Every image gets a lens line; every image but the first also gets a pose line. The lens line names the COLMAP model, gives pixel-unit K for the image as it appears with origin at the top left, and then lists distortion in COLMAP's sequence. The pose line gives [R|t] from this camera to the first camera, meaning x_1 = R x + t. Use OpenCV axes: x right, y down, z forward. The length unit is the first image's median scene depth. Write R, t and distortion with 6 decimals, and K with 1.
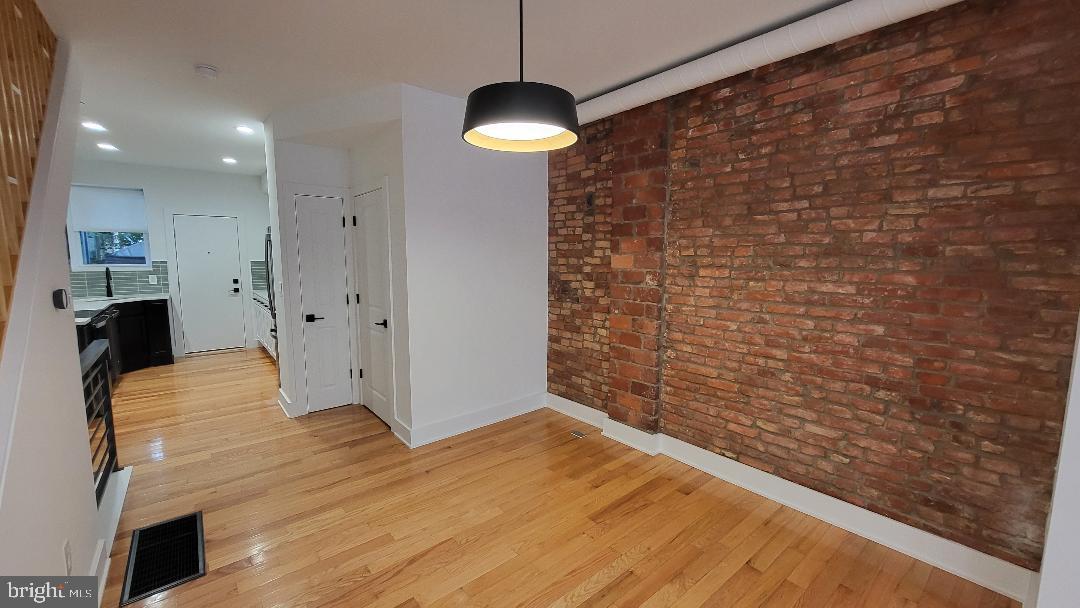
lens RADIAL K [[427.4, 0, 525.1], [0, 427.4, 302.6], [0, 0, 1]] dist [0.001883, 0.000052]
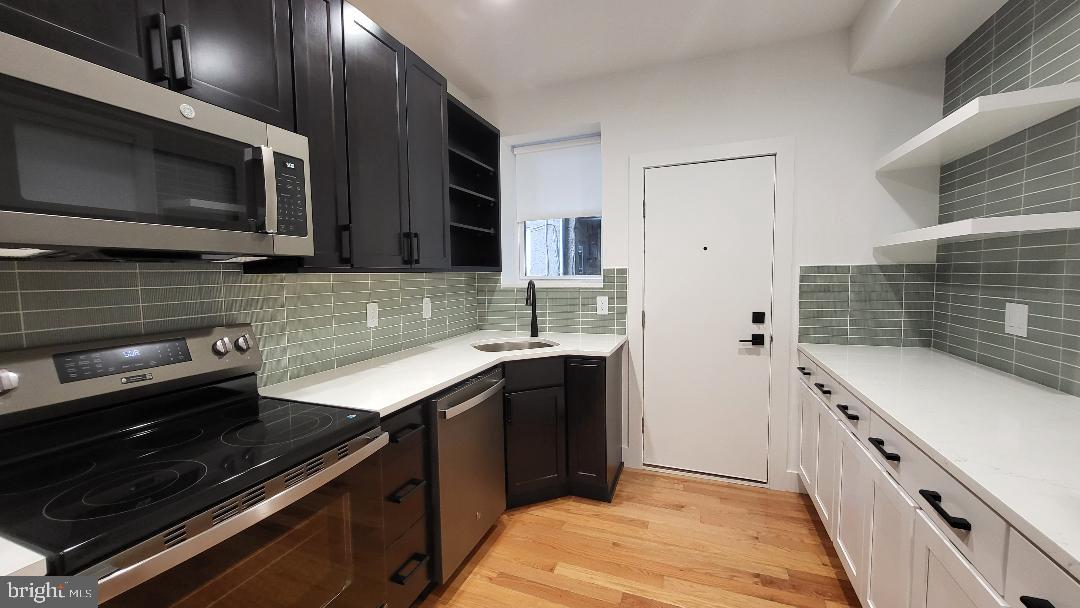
lens RADIAL K [[430.4, 0, 522.3], [0, 430.4, 301.7], [0, 0, 1]] dist [-0.001853, -0.000656]
pose [[0.488109, 0.048384, -0.871441, -1.107273], [-0.081100, 0.996657, 0.009911, -0.128603], [0.869007, 0.065836, 0.490401, 1.555693]]
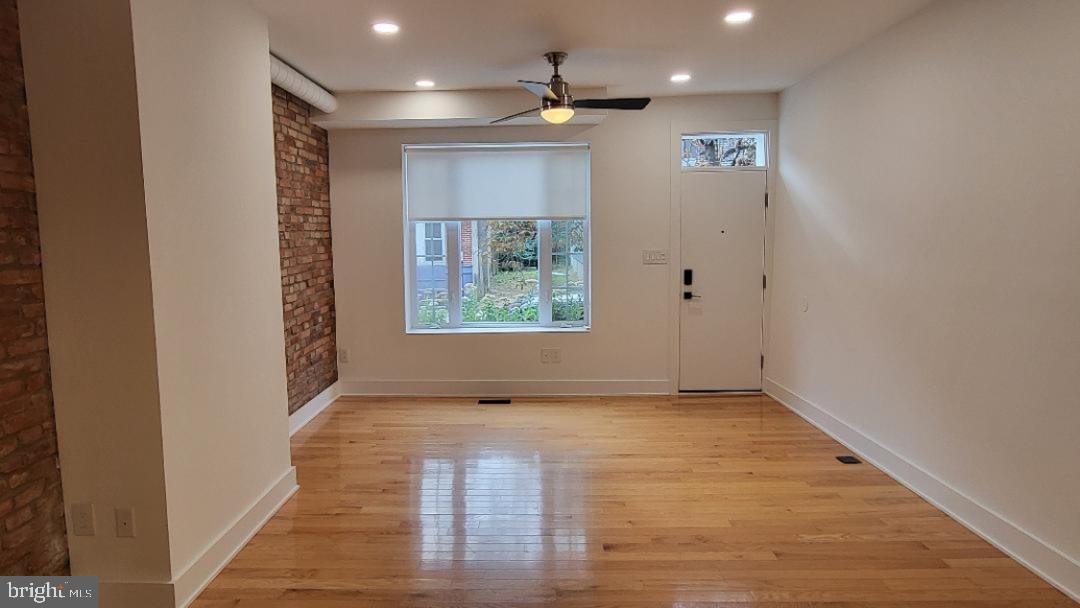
lens RADIAL K [[634.2, 0, 550.3], [0, 634.2, 295.3], [0, 0, 1]] dist [0.000174, 0.000163]
pose [[-0.795353, -0.046312, 0.604375, -0.316609], [0.081122, 0.979974, 0.181851, -0.105518], [-0.600694, 0.193664, -0.775668, 0.918234]]
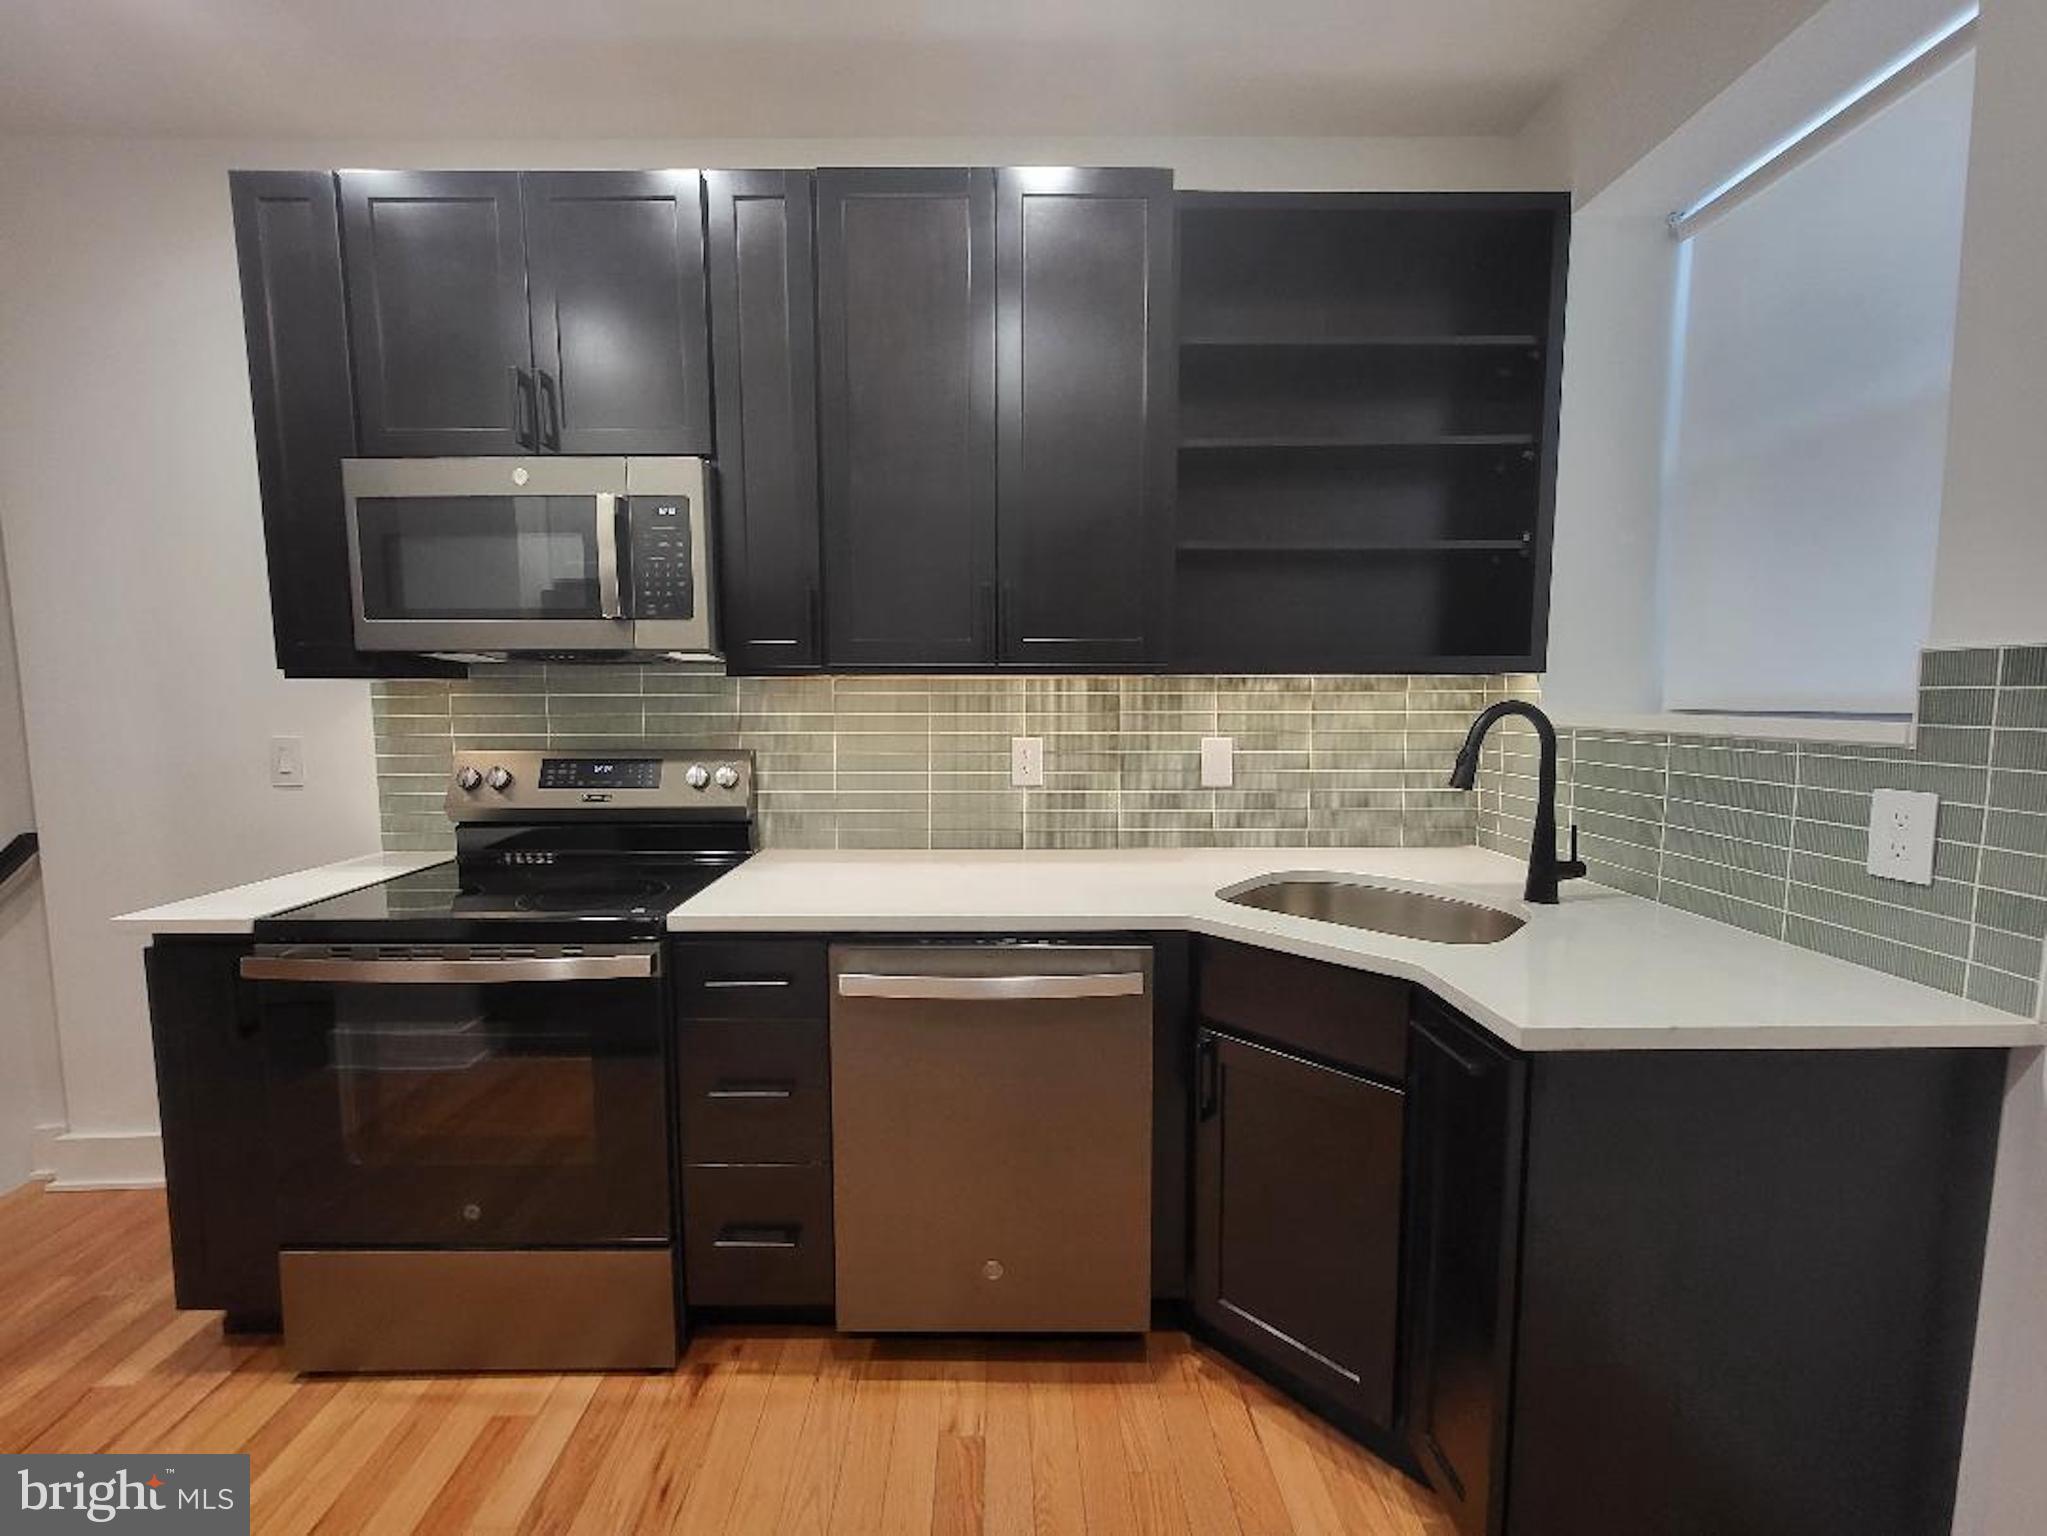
lens RADIAL K [[811.4, 0, 995.2], [0, 811.4, 760.2], [0, 0, 1]] dist [-0.001818, -0.000086]
pose [[-0.628897, 0.068292, -0.774484, -1.360238], [-0.082140, 0.984724, 0.153530, -0.190912], [0.773138, 0.160171, -0.613680, 2.186126]]
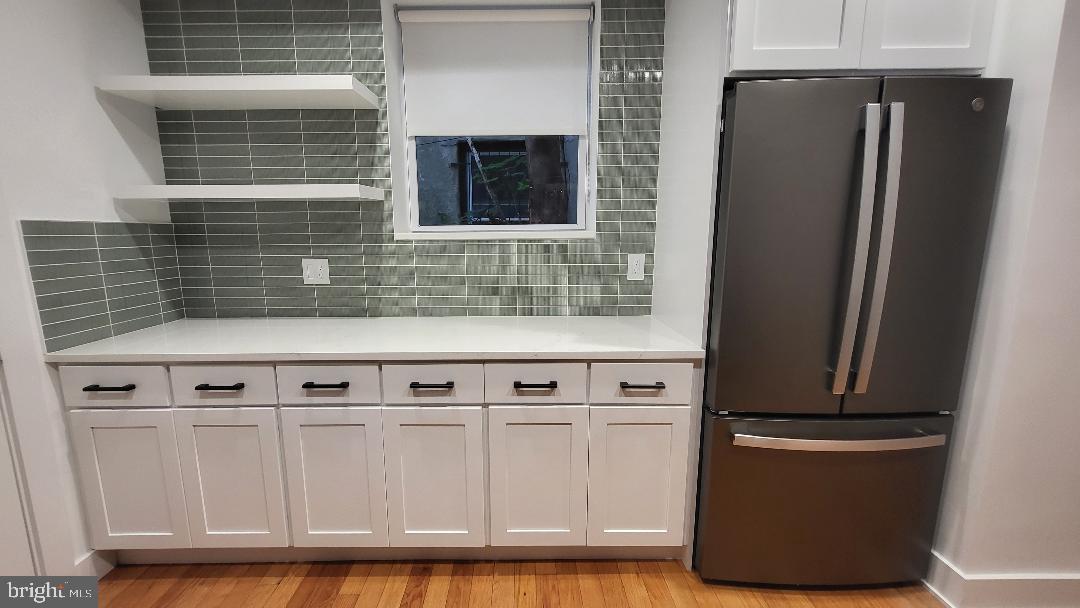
lens RADIAL K [[427.4, 0, 525.1], [0, 427.4, 302.6], [0, 0, 1]] dist [0.001883, 0.000052]
pose [[0.620104, -0.131509, 0.773419, -1.688281], [0.094448, 0.991194, 0.092813, -0.136247], [-0.778814, 0.015494, 0.627064, 1.733007]]
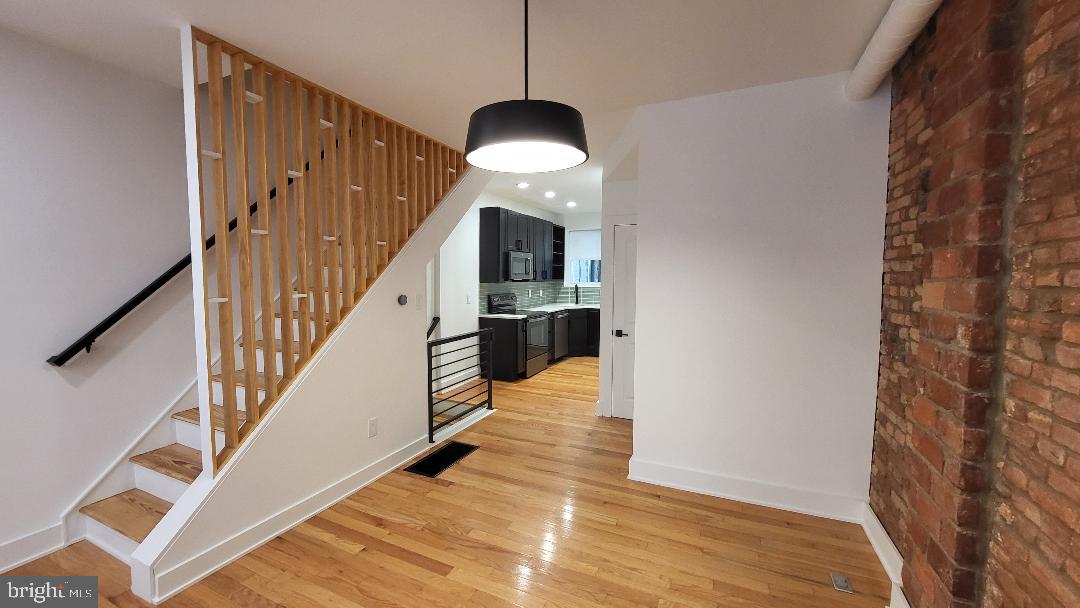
lens RADIAL K [[429.7, 0, 525.1], [0, 429.7, 302.8], [0, 0, 1]] dist [0.003297, 0.000337]
pose [[0.428863, 0.061147, -0.901298, 0.616976], [-0.103327, 0.994479, 0.018303, -0.058786], [0.897441, 0.085279, 0.432813, 0.430944]]
